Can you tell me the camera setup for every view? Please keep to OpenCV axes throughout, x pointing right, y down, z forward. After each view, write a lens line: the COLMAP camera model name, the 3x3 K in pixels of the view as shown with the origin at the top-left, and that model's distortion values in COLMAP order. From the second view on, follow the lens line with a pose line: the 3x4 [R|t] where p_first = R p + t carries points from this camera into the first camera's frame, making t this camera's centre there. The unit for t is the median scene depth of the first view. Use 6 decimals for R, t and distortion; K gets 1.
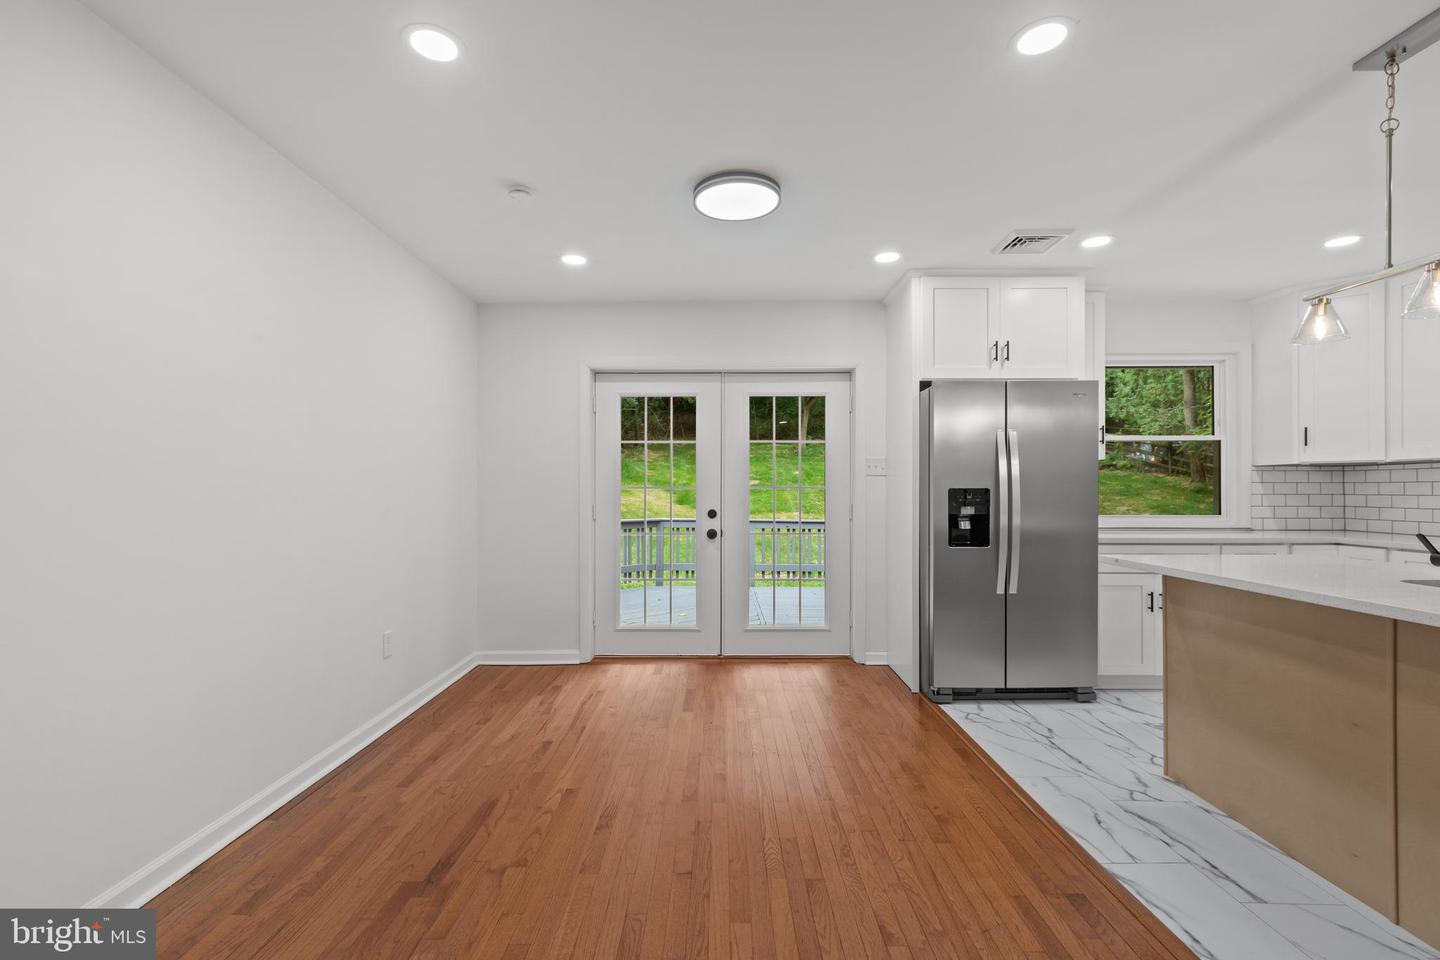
lens RADIAL K [[640.0, 0, 718.6], [0, 640.0, 490.7], [0, 0, 1]] dist [0.001344, 0.001787]
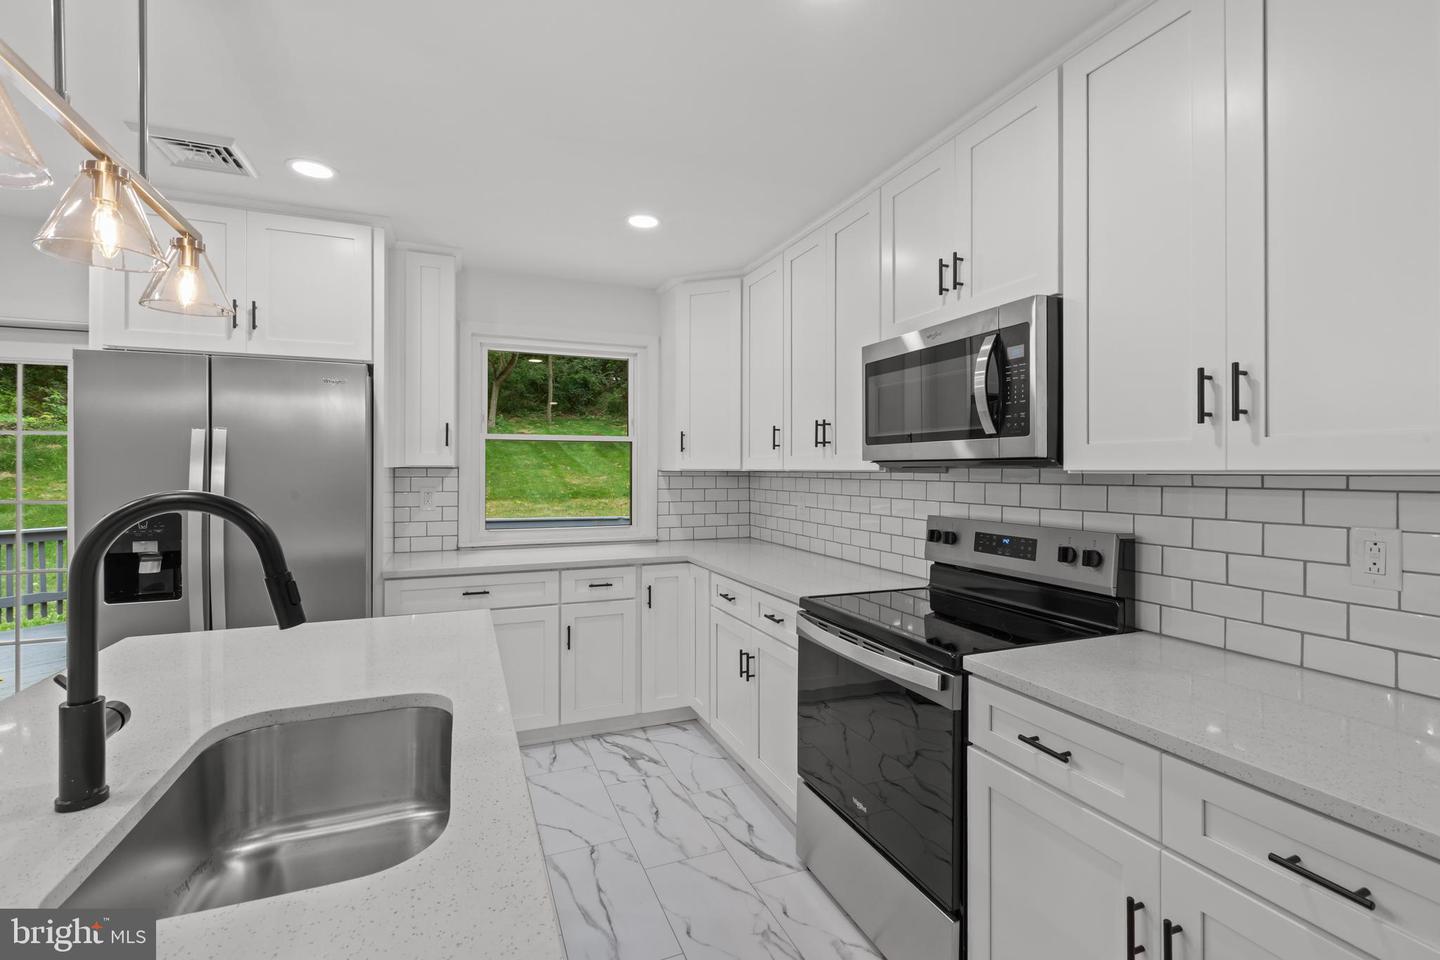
lens RADIAL K [[640.0, 0, 712.8], [0, 640.0, 482.0], [0, 0, 1]] dist [0.001344, 0.001787]
pose [[0.926669, -0.006178, 0.375829, 0.573549], [-0.001758, 0.999783, 0.020770, -0.043449], [-0.375875, -0.019908, 0.926456, 0.125914]]
